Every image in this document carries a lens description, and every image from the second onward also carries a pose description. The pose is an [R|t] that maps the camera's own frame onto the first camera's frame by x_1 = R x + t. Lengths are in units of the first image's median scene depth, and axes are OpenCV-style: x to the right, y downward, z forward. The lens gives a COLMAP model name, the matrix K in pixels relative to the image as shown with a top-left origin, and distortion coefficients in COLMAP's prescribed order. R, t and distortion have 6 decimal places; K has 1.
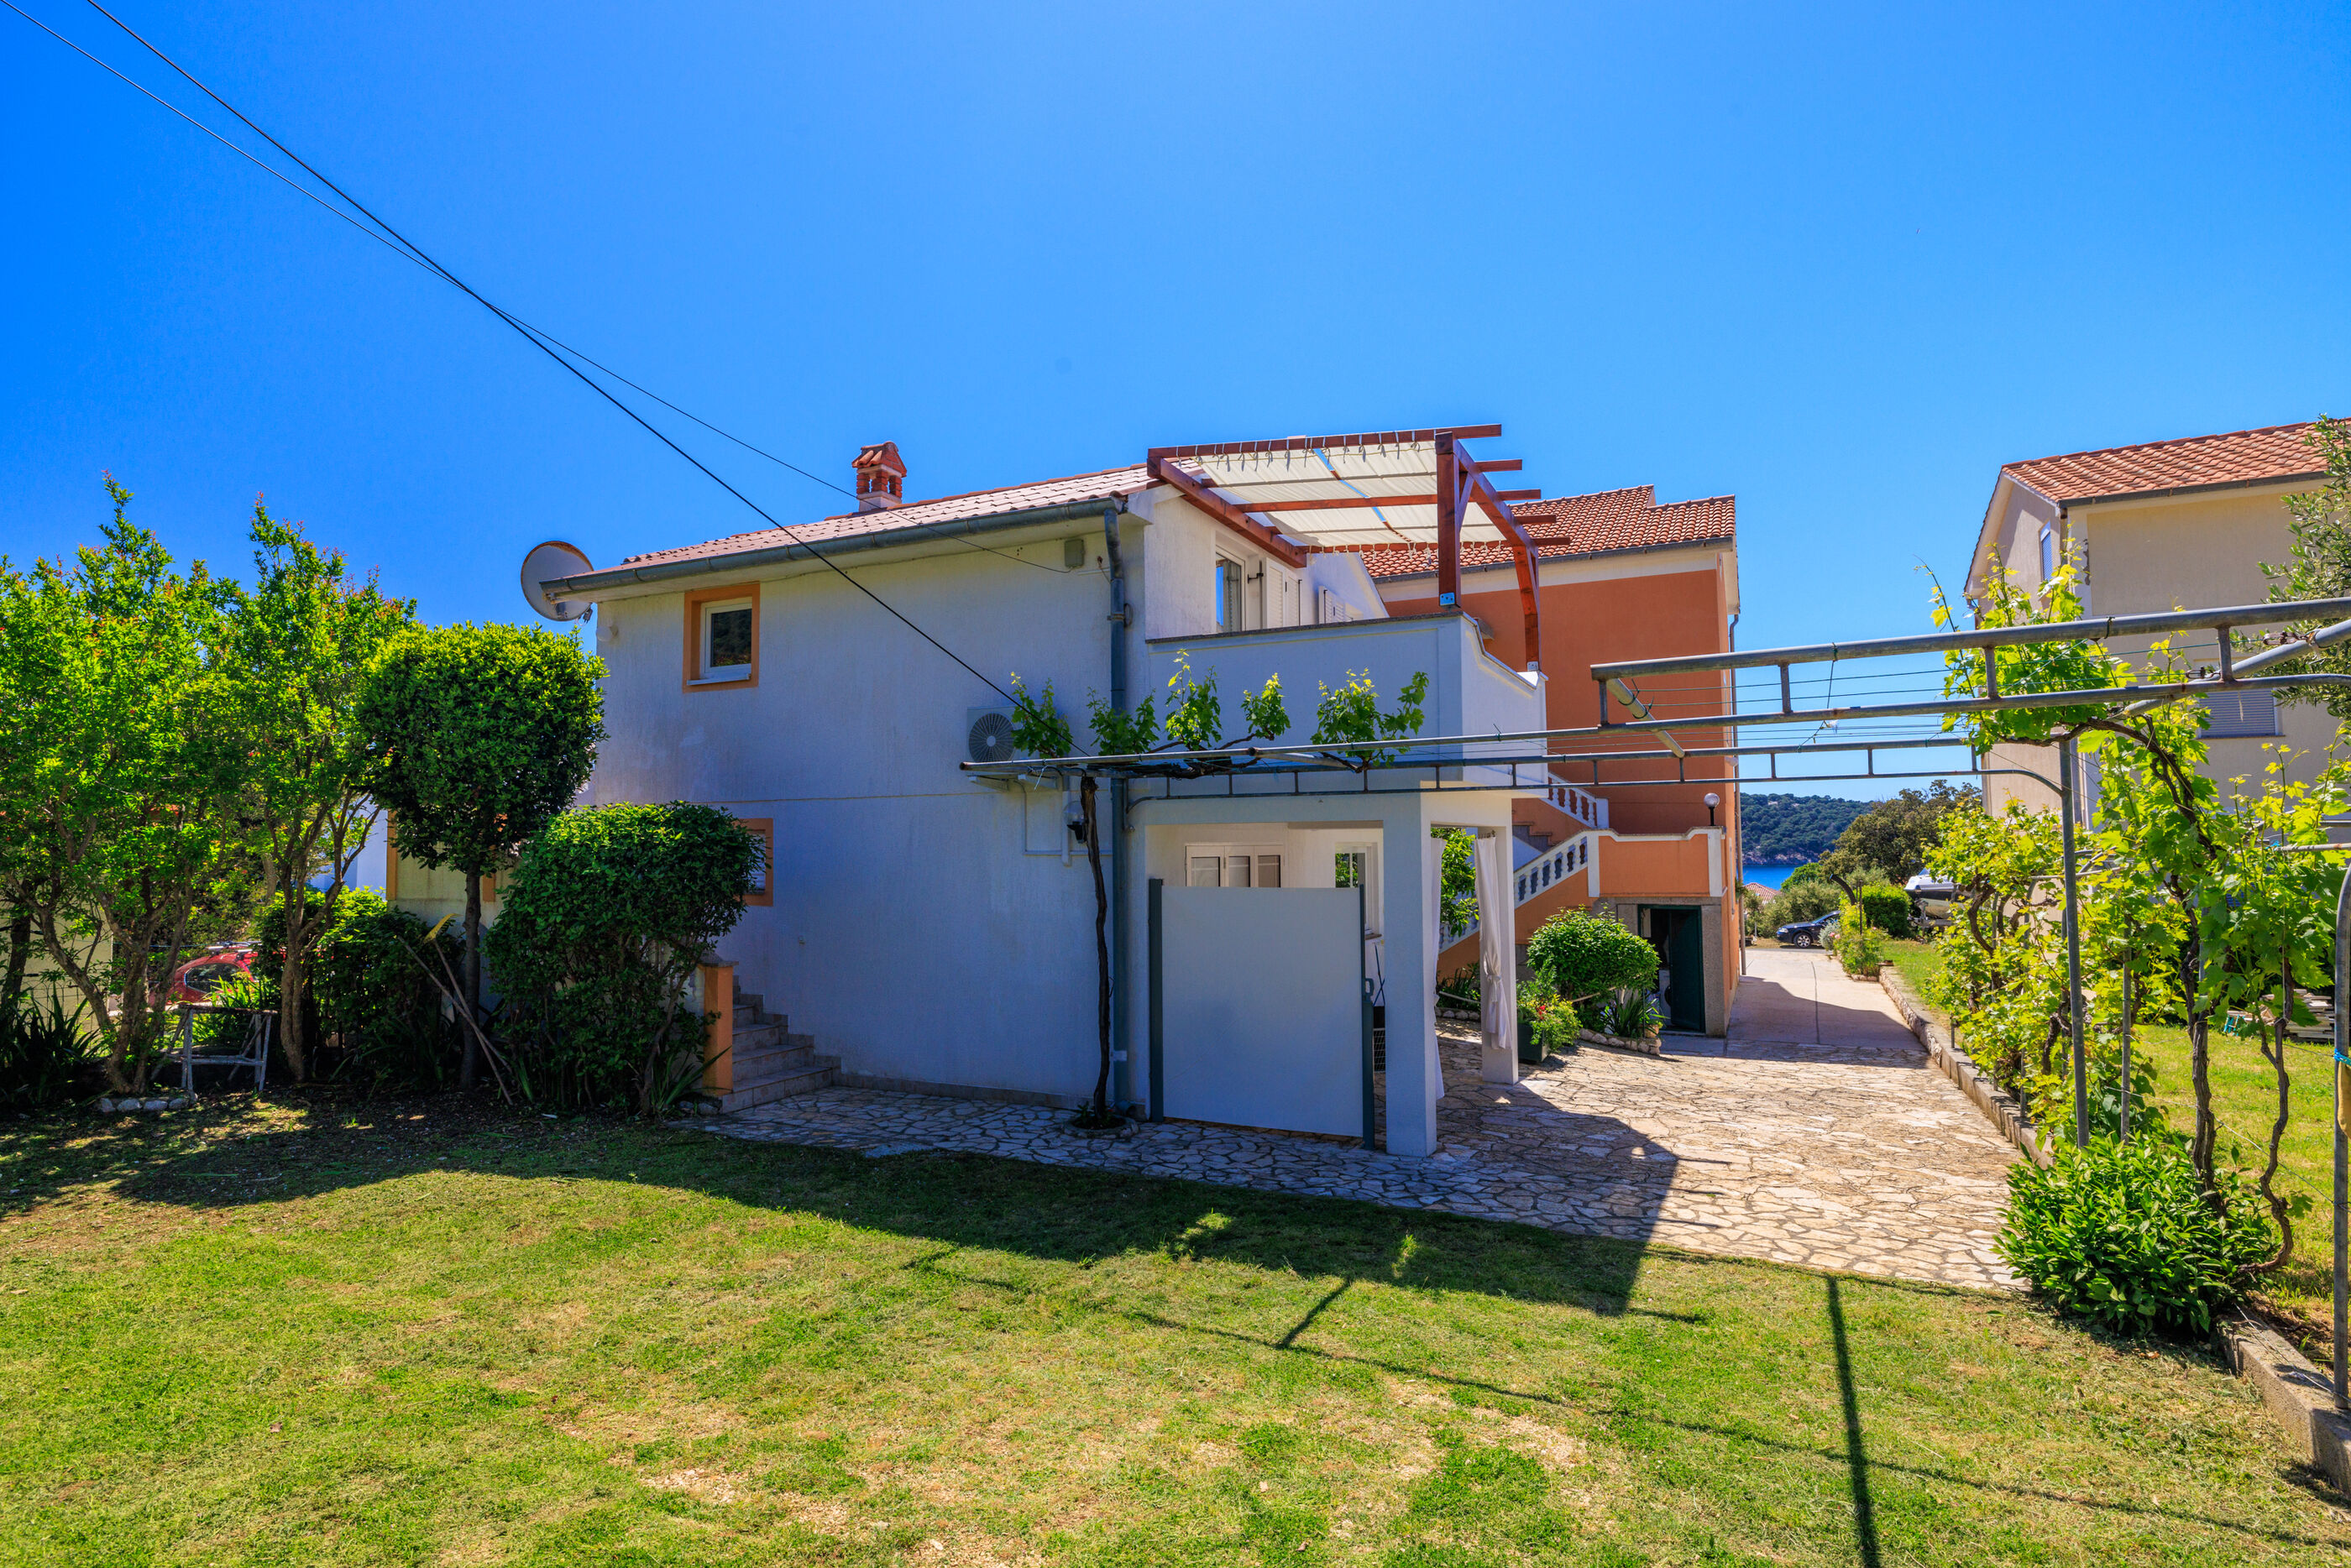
lens RADIAL K [[1235.0, 0, 1177.0], [0, 1235.0, 783.2], [0, 0, 1]] dist [-0.001215, 0.000041]
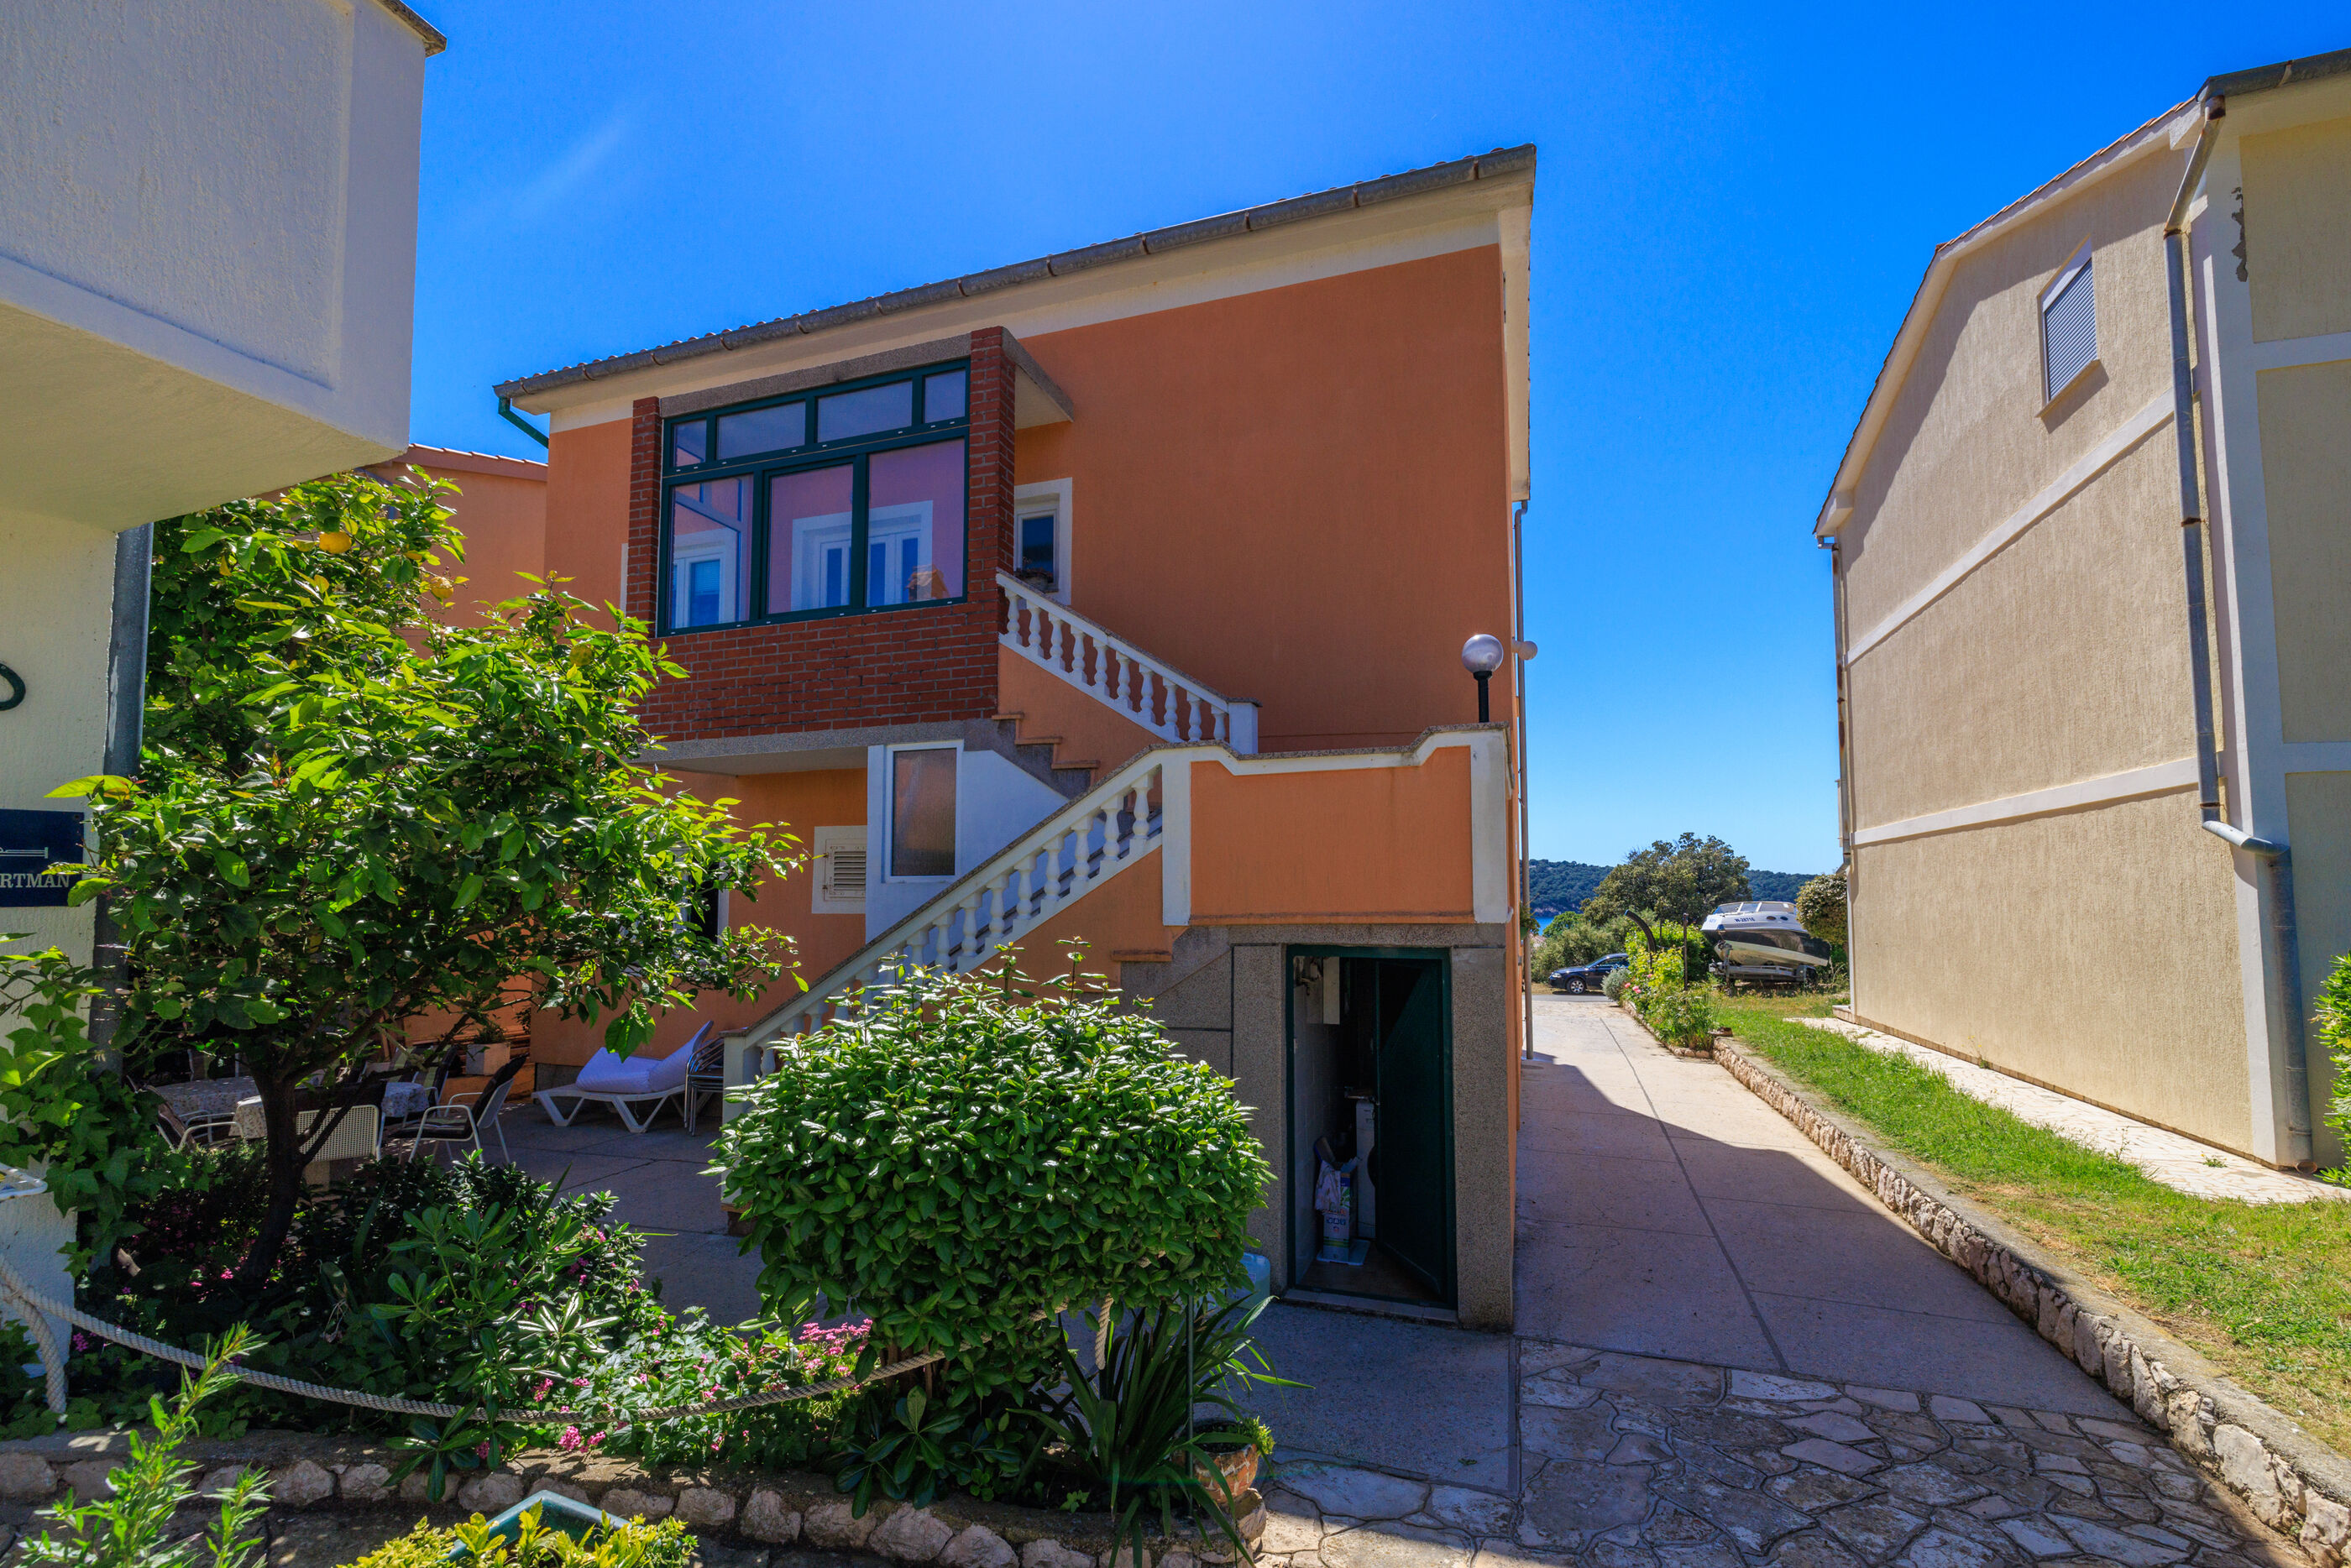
lens RADIAL K [[1037.9, 0, 1165.5], [0, 1037.9, 841.9], [0, 0, 1]] dist [-0.001673, 0.001045]
pose [[0.993909, 0.013971, 0.109317, 0.199948], [-0.013645, 0.999900, -0.003727, 0.045764], [-0.109358, 0.002213, 0.994000, 0.459119]]
